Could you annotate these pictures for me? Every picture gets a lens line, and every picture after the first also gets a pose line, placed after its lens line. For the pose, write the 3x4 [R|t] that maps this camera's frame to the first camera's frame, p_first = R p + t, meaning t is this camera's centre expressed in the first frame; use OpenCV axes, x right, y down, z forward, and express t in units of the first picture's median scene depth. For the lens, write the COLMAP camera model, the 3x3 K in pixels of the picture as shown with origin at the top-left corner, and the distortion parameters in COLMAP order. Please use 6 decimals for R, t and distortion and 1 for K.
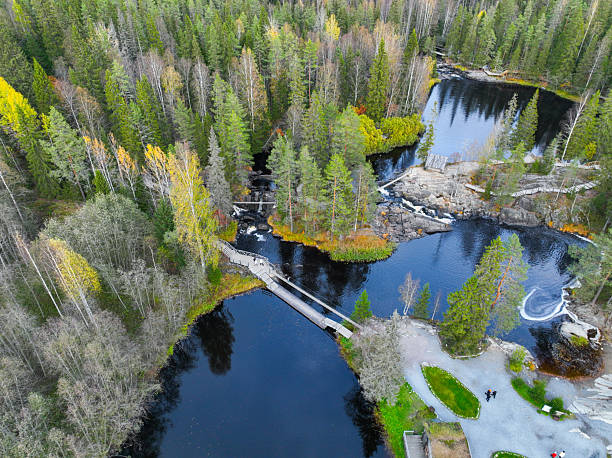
lens RADIAL K [[430.0, 0, 306.0], [0, 430.0, 229.0], [0, 0, 1]] dist [0.008390, 0.004441]
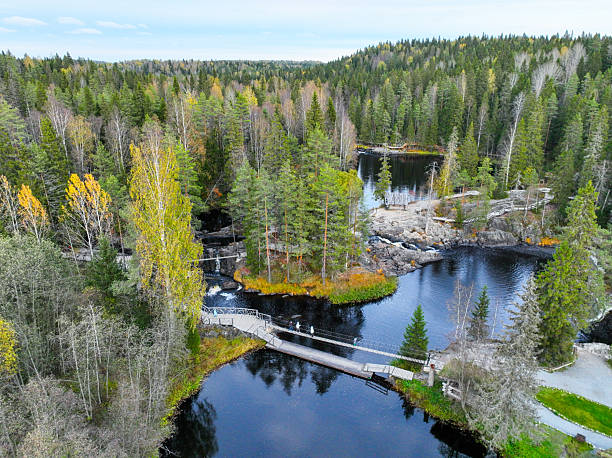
lens RADIAL K [[430.0, 0, 306.0], [0, 430.0, 229.0], [0, 0, 1]] dist [0.008390, 0.004441]
pose [[0.952414, -0.104550, 0.286317, -0.178266], [0.183414, 0.946818, -0.264375, 0.127902], [-0.243450, 0.304309, 0.920939, 0.230347]]
